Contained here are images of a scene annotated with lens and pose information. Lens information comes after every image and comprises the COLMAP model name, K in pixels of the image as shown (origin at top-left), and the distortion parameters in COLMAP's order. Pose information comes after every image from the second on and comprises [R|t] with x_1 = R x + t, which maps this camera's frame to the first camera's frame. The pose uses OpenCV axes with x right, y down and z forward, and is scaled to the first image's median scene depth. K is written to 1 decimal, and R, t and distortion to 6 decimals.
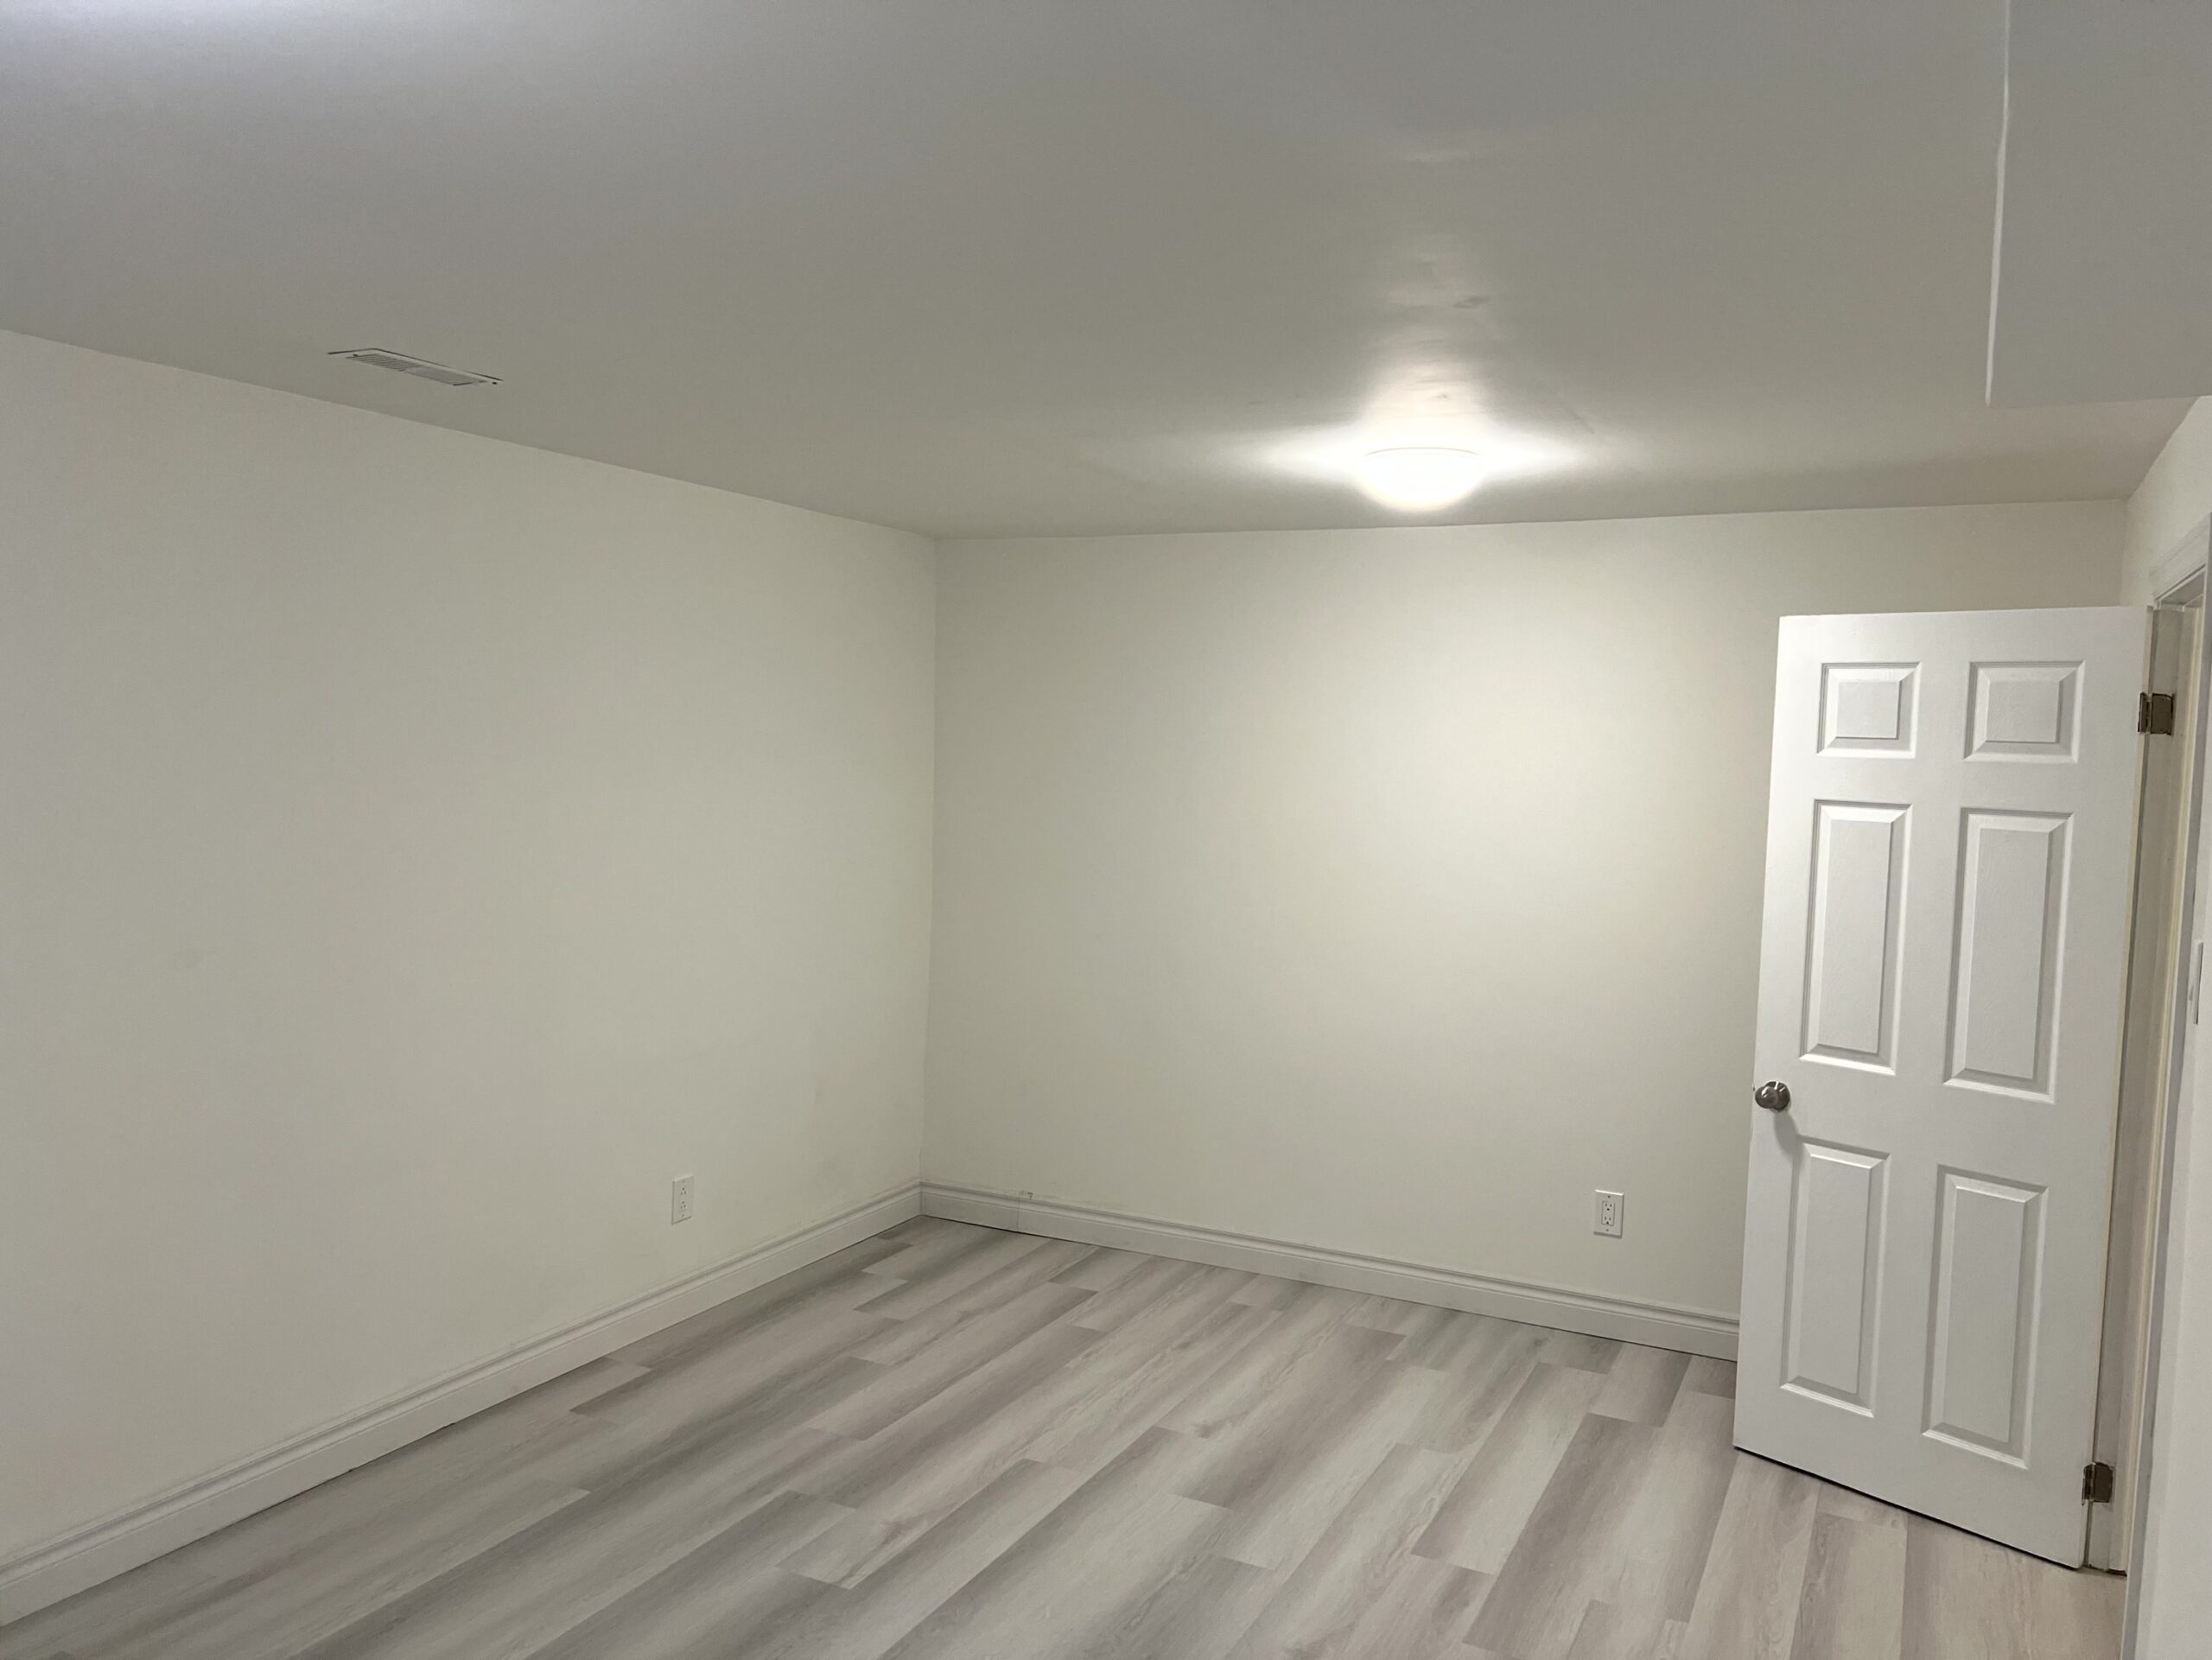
lens RADIAL K [[1686.2, 0, 1108.9], [0, 1686.2, 830.6], [0, 0, 1]] dist [-0.007892, -0.003912]
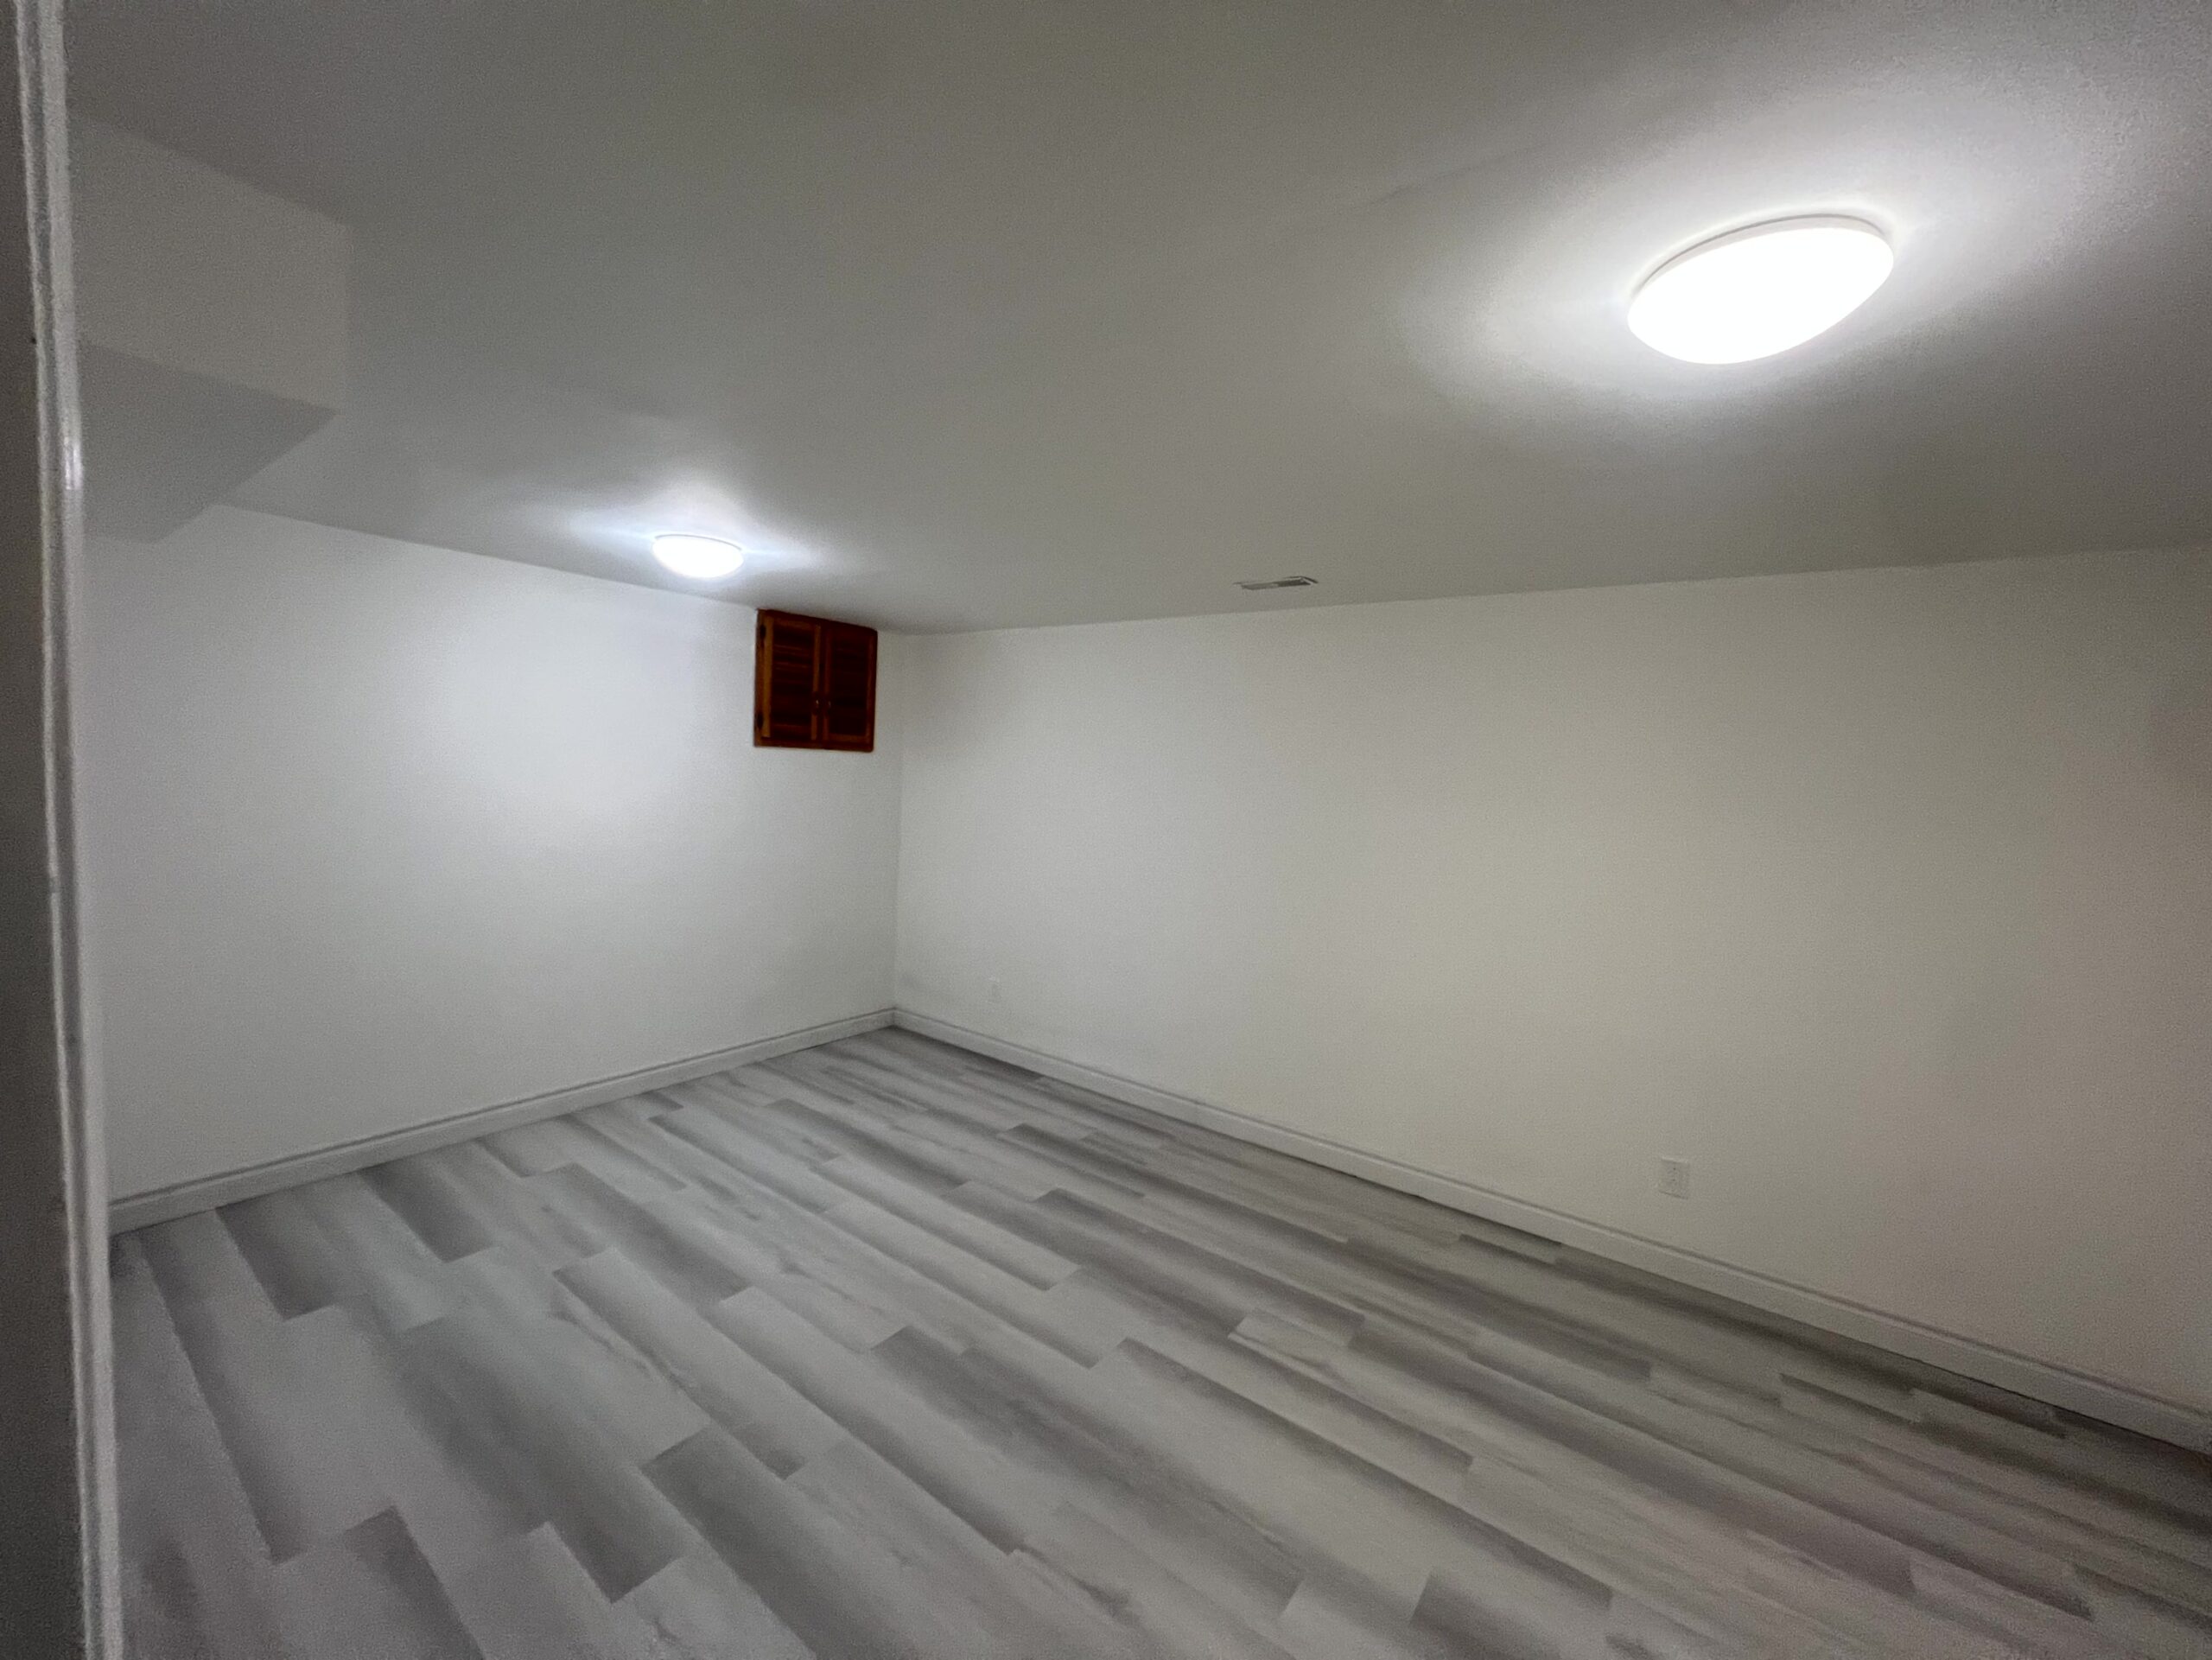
lens RADIAL K [[879.6, 0, 1112.4], [0, 879.6, 832.5], [0, 0, 1]] dist [0.002942, 0.000373]
pose [[-0.164083, 0.045668, -0.985389, 0.507734], [-0.114741, 0.991264, 0.065046, -0.026904], [0.979751, 0.123738, -0.157409, 0.801191]]
